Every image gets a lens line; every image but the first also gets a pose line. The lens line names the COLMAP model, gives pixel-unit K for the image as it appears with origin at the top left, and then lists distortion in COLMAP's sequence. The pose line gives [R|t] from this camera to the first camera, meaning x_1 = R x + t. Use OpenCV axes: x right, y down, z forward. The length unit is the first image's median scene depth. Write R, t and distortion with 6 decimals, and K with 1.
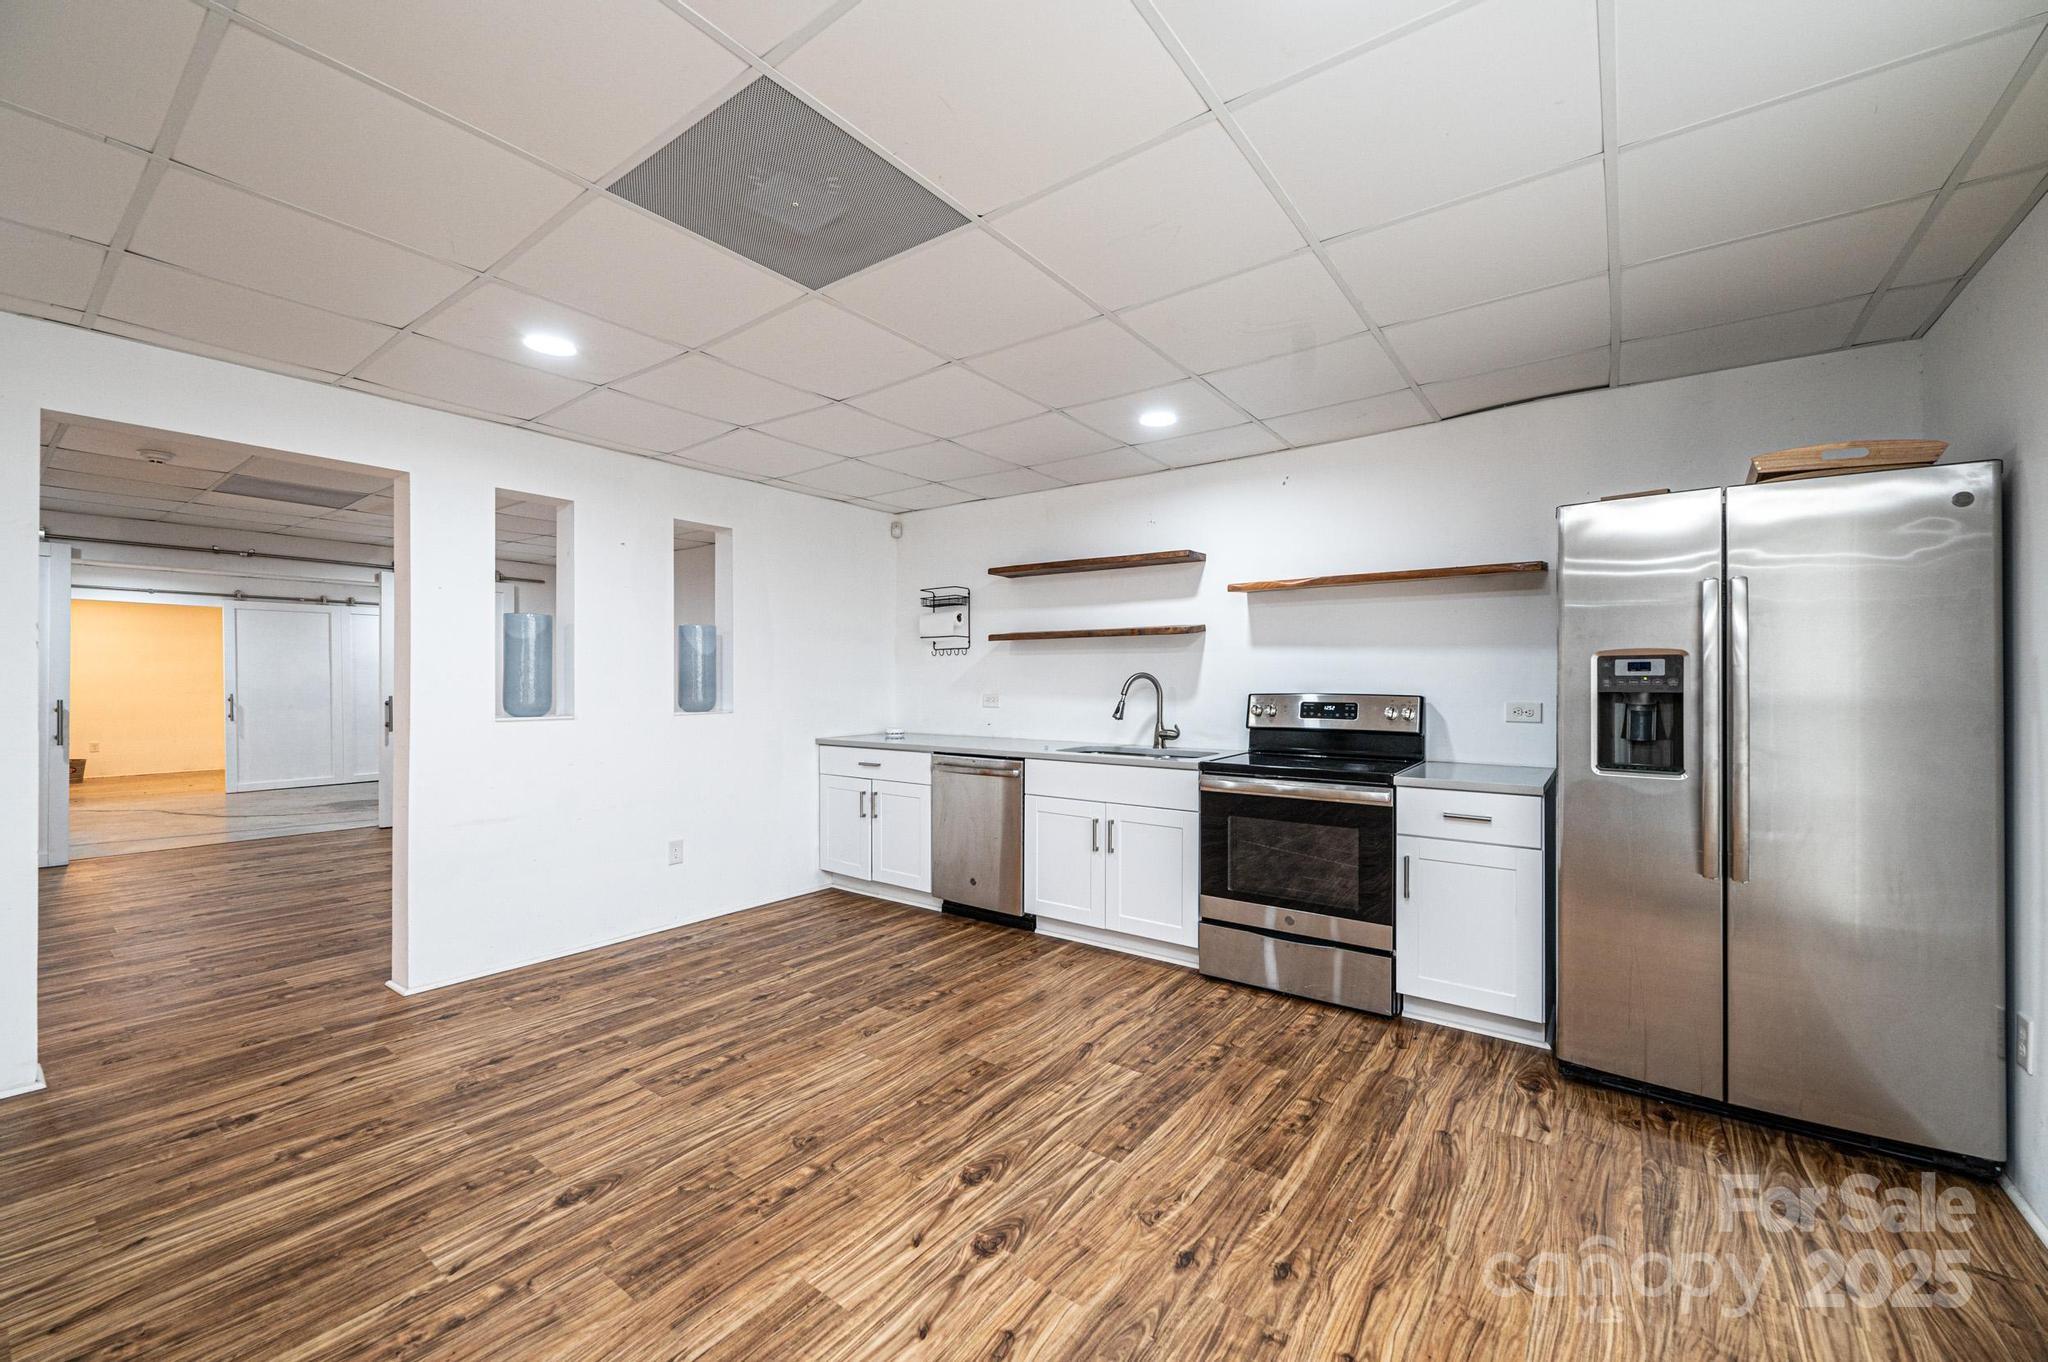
lens RADIAL K [[812.4, 0, 1026.7], [0, 812.4, 679.9], [0, 0, 1]] dist [-0.002044, 0.000416]
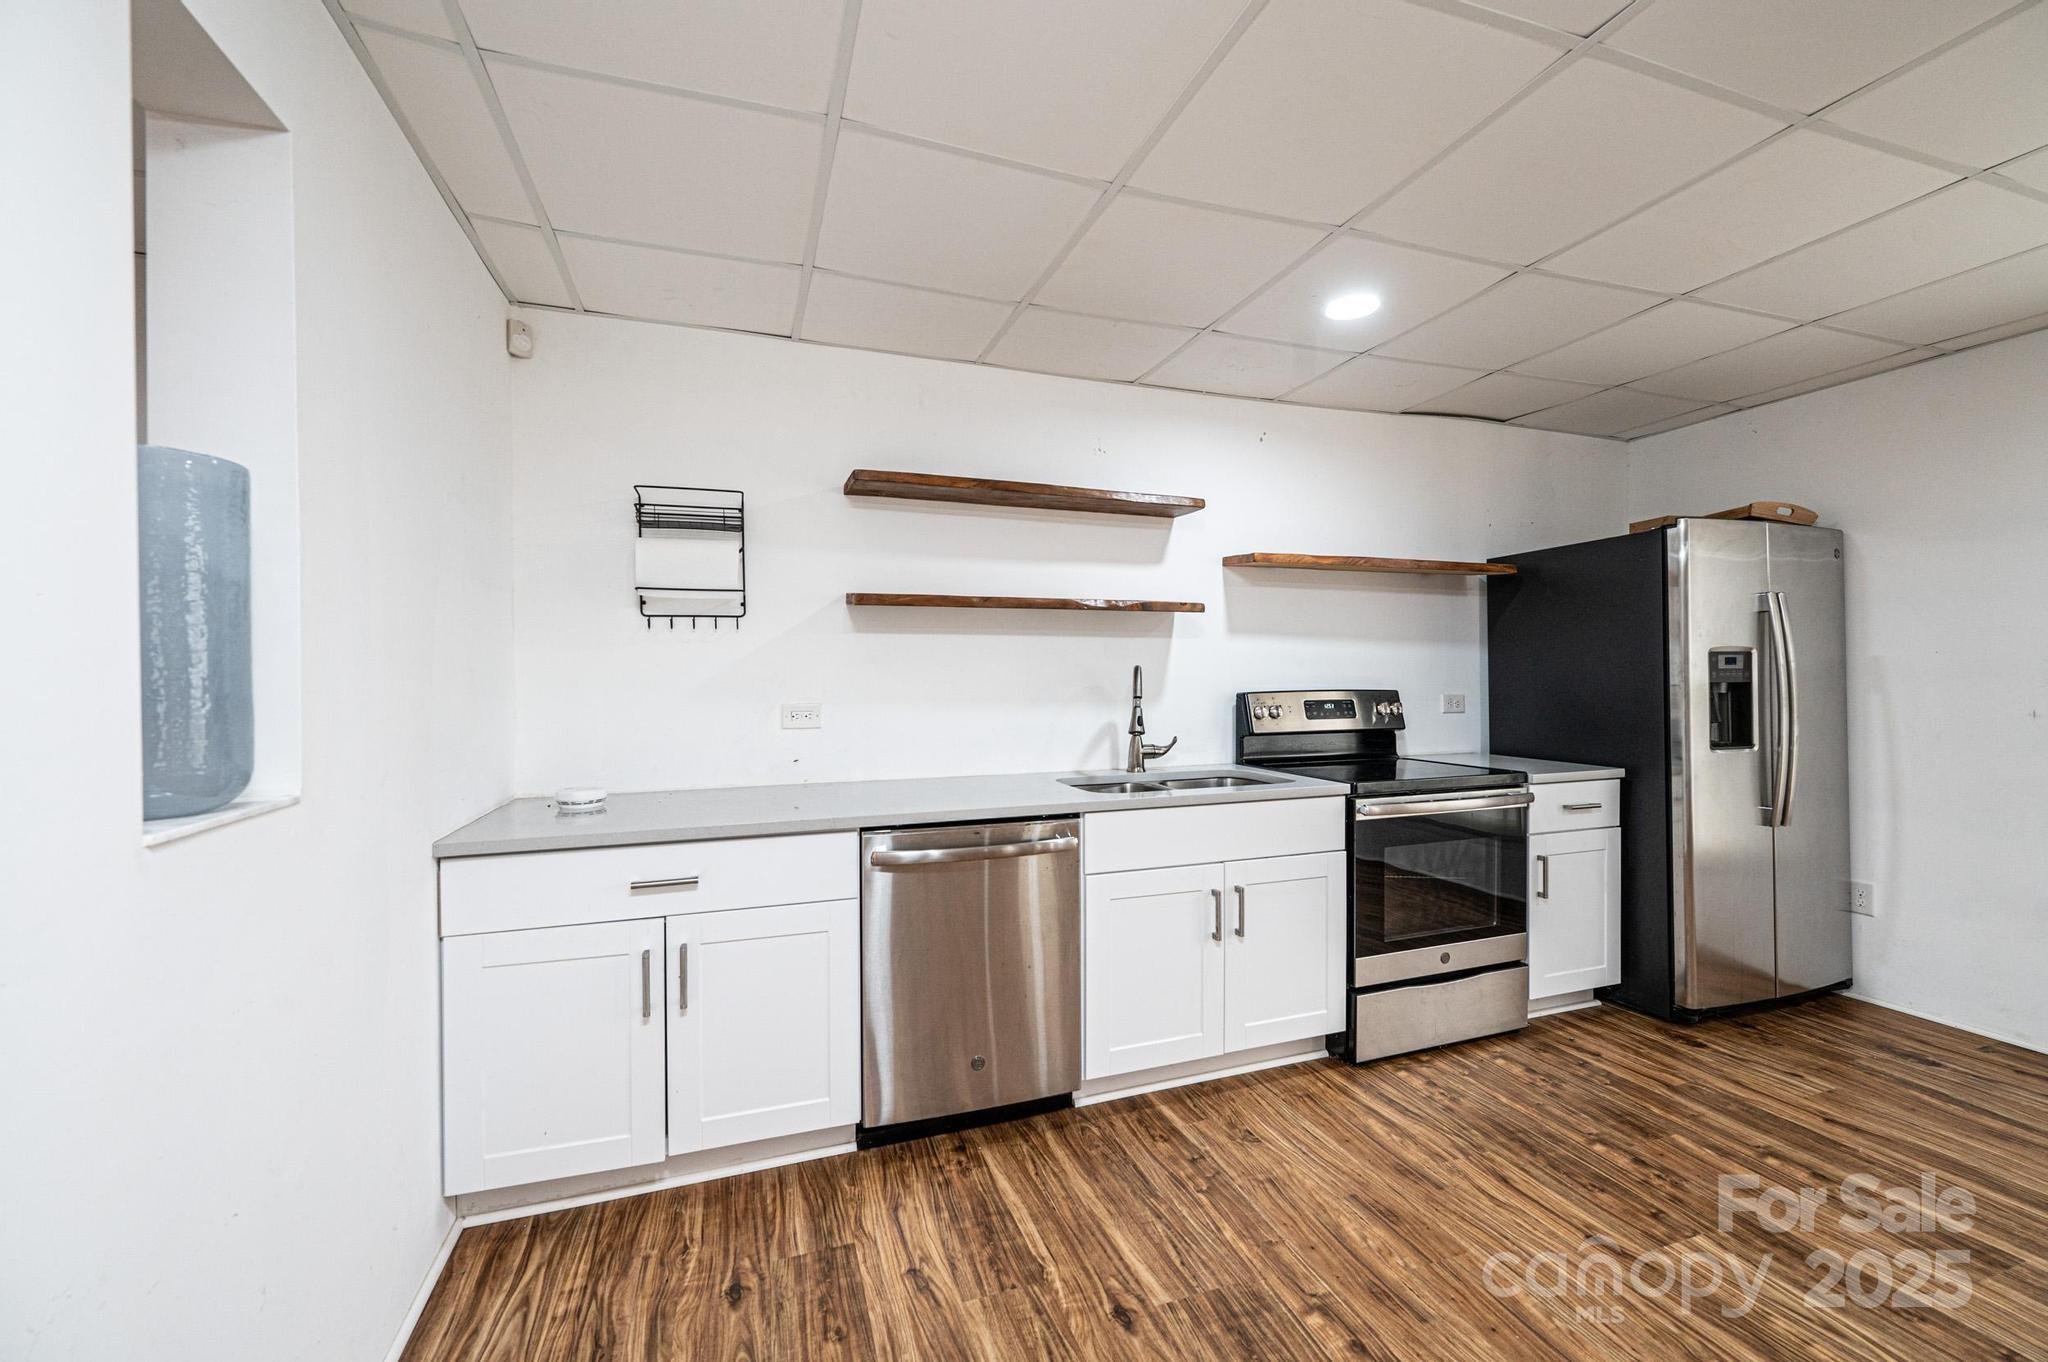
lens RADIAL K [[812.4, 0, 1020.4], [0, 812.4, 677.7], [0, 0, 1]] dist [-0.002044, 0.000416]
pose [[0.565314, -0.007206, 0.824844, -0.564403], [0.004859, 0.999974, 0.005405, -0.002818], [-0.824861, 0.000952, 0.565335, 0.802305]]
